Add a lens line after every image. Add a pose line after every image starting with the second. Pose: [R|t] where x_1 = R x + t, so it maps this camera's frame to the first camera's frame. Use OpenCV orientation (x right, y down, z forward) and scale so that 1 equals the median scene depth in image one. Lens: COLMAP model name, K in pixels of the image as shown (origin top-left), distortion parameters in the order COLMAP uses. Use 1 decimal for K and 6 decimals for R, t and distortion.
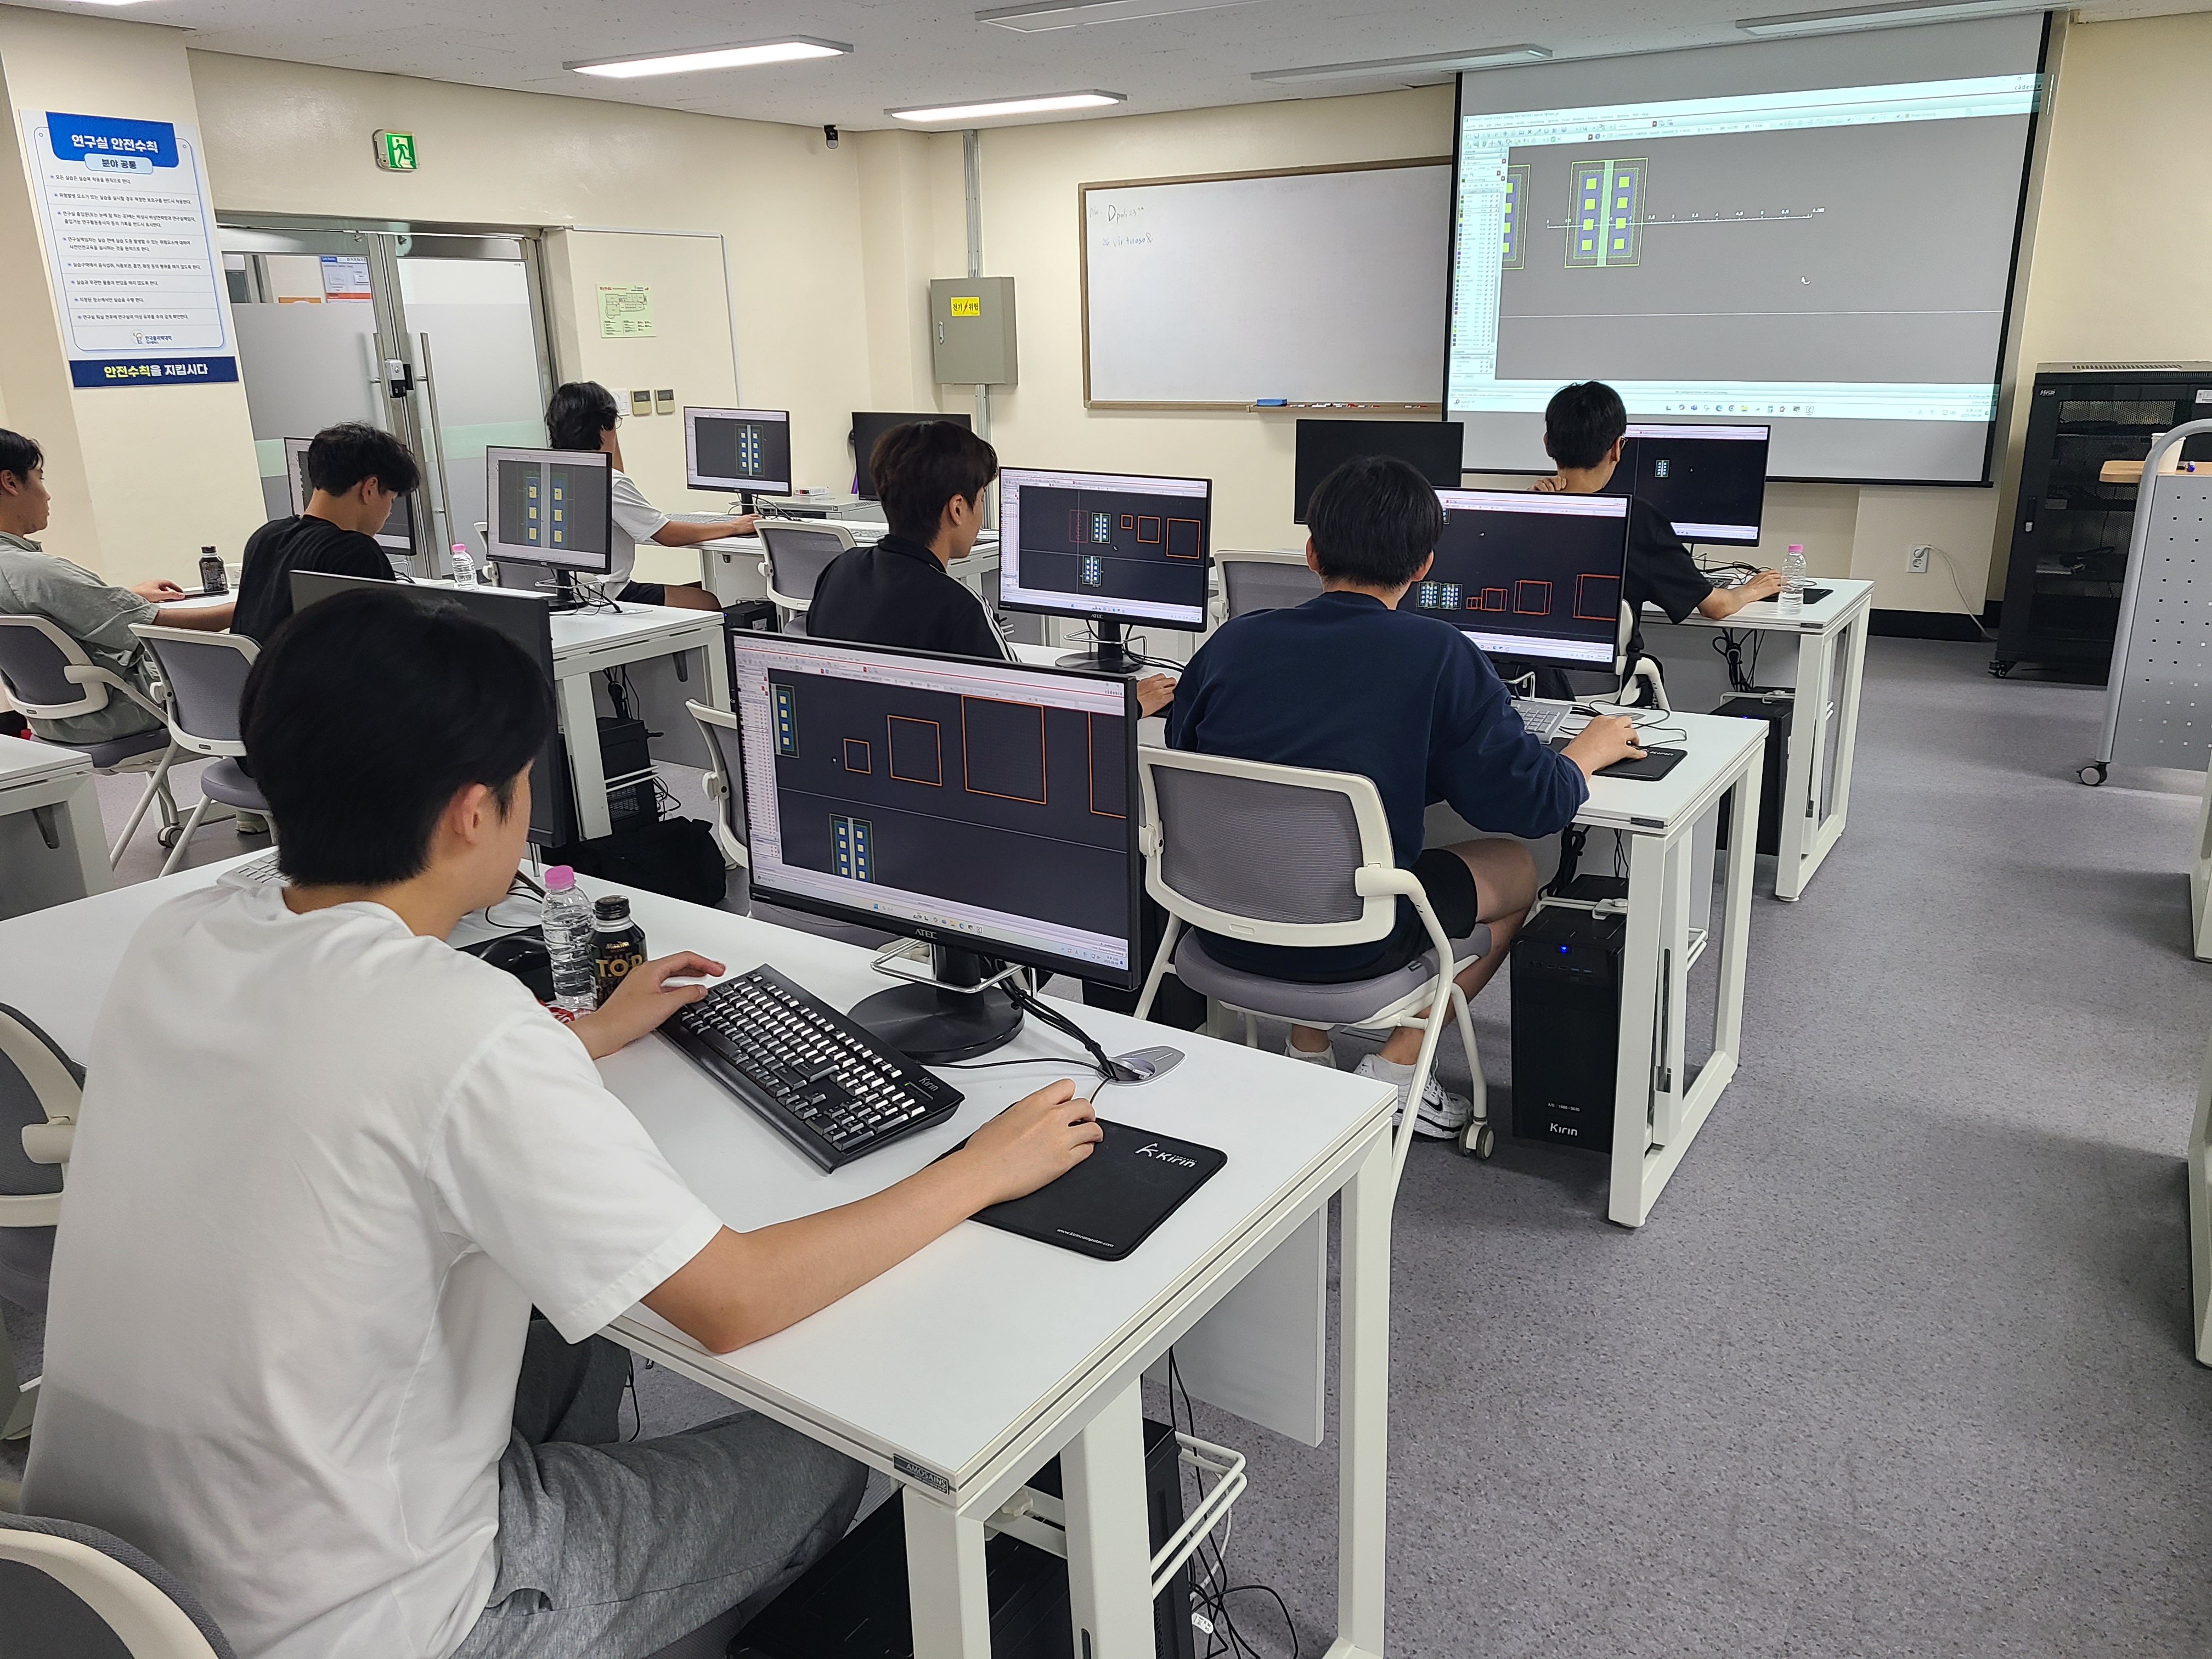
lens RADIAL K [[1654.0, 0, 1108.9], [0, 1654.0, 819.8], [0, 0, 1]] dist [0.057756, -0.035579]
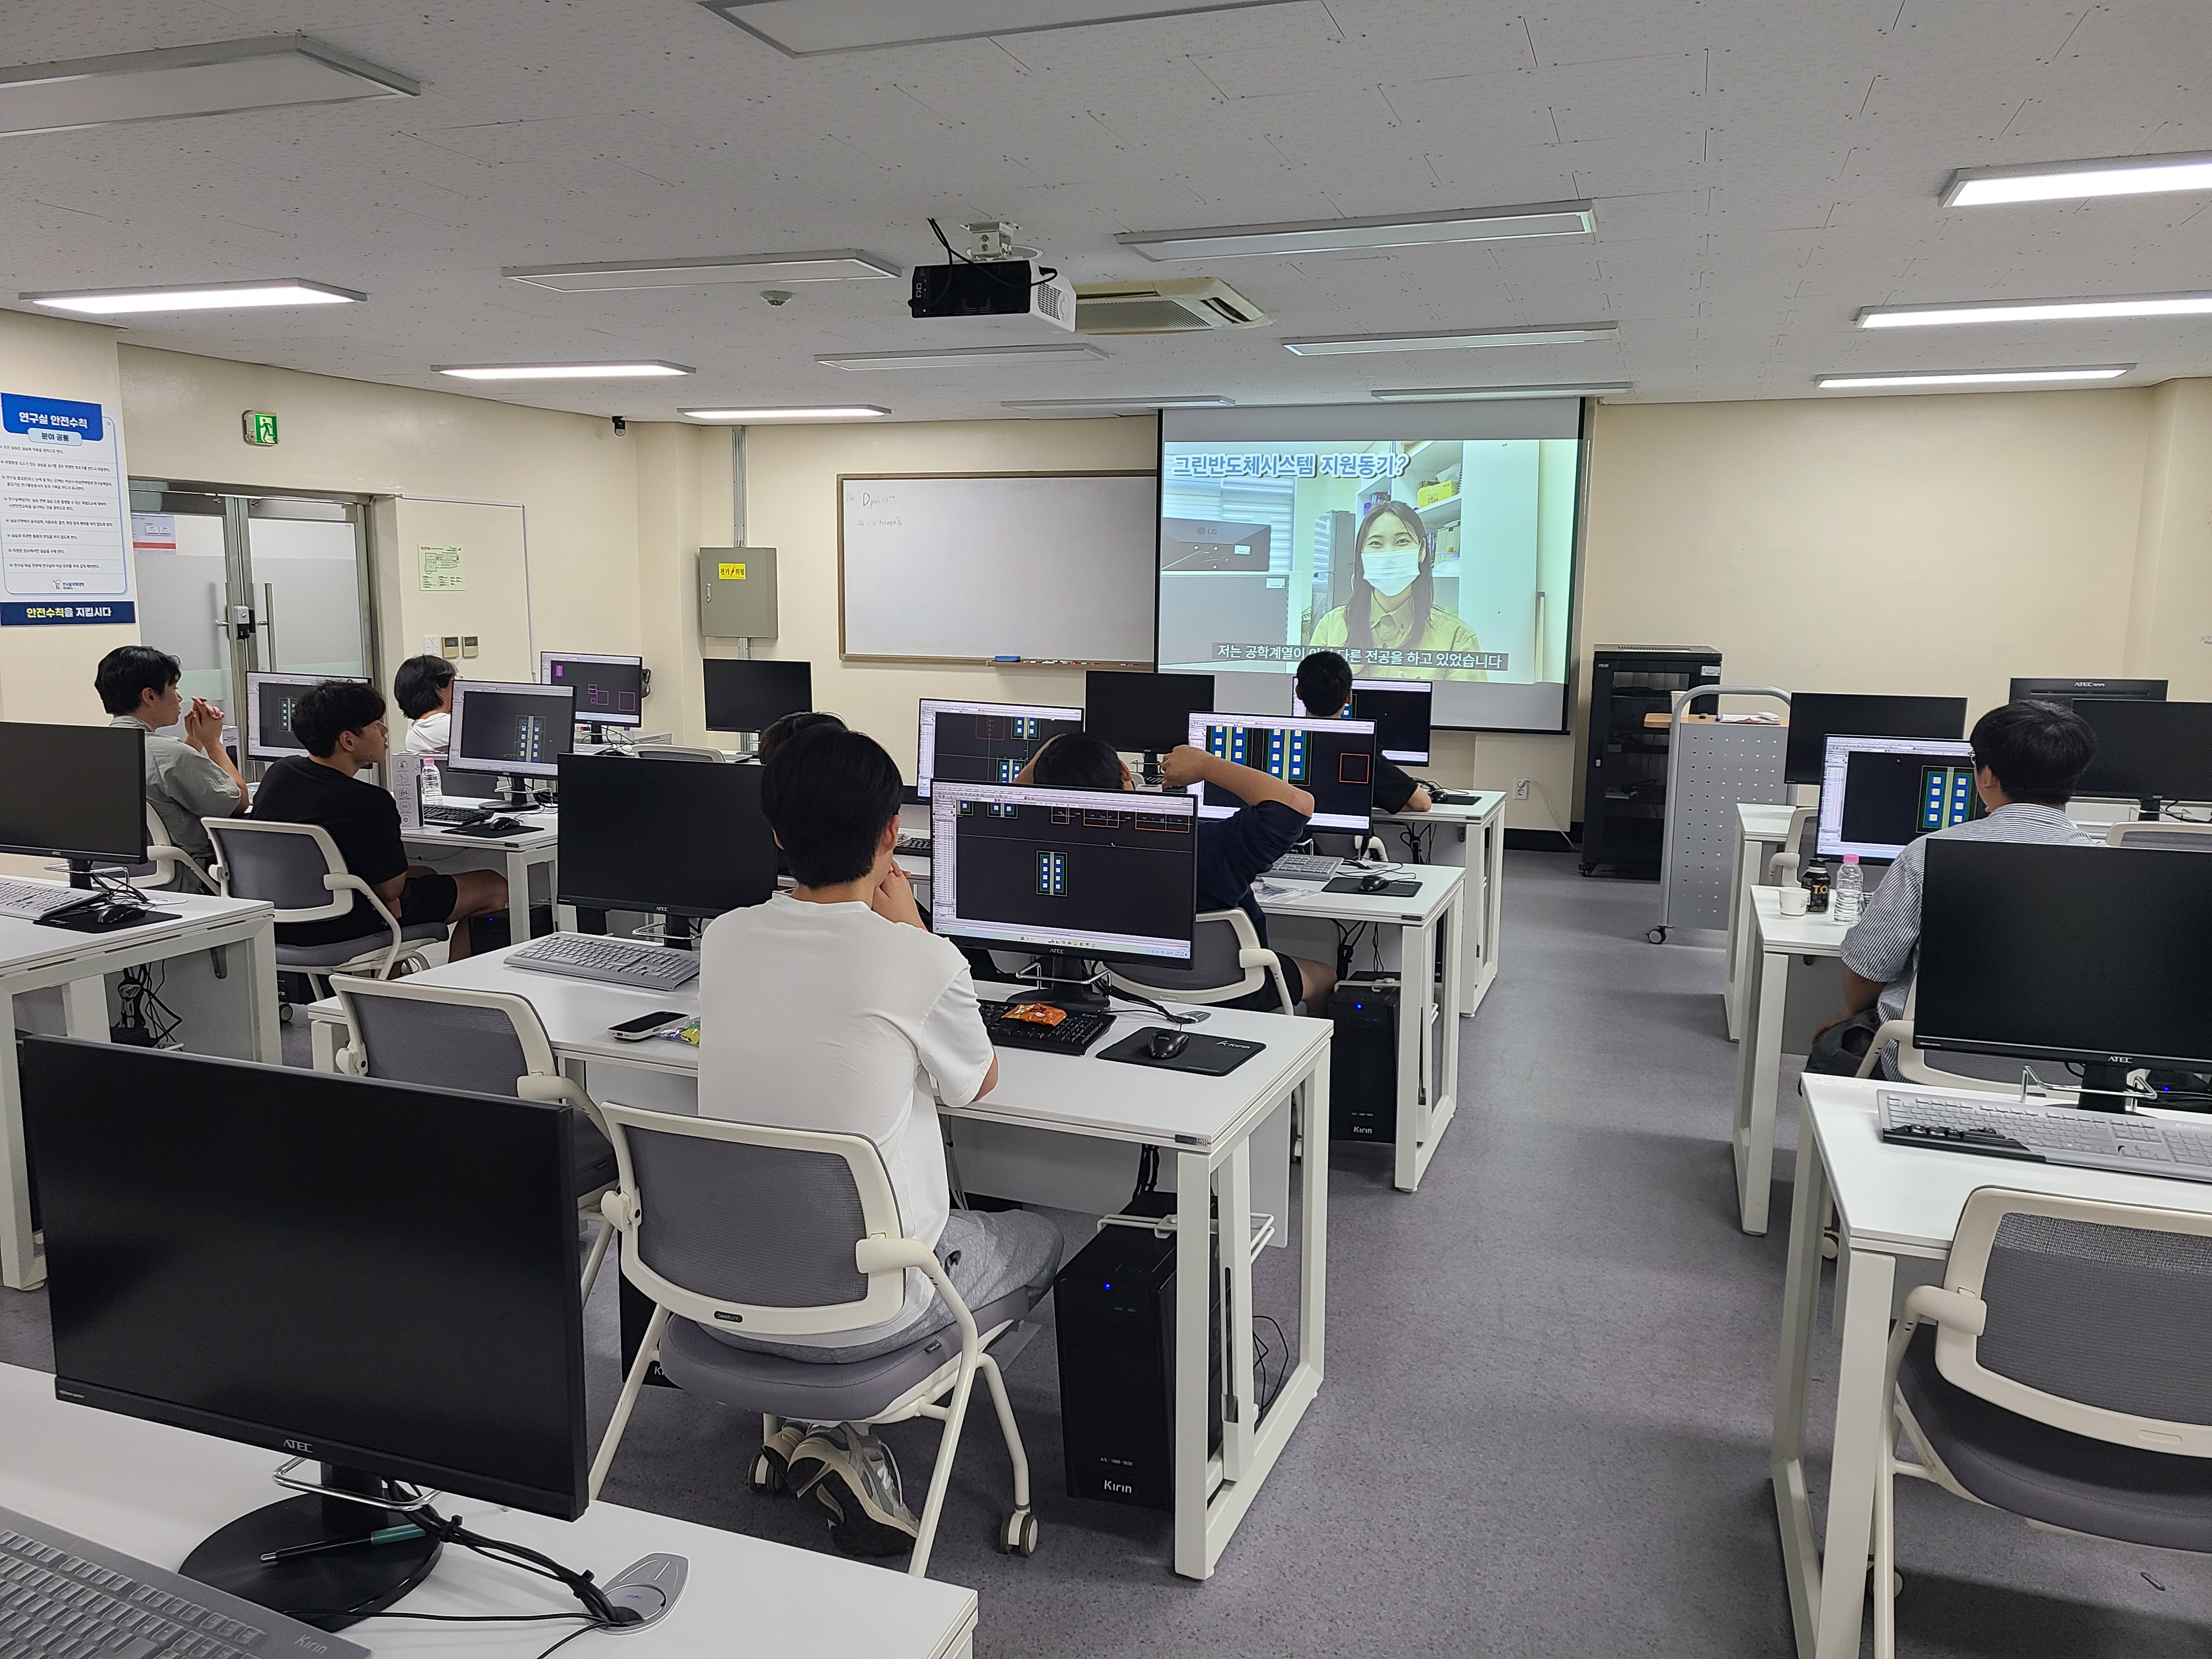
lens RADIAL K [[1662.2, 0, 1087.3], [0, 1662.2, 847.3], [0, 0, 1]] dist [0.040988, -0.007796]
pose [[0.978720, -0.003138, 0.205175, -0.121451], [0.030626, 0.990917, -0.130939, 0.052789], [-0.202900, 0.134437, 0.969927, -0.194414]]
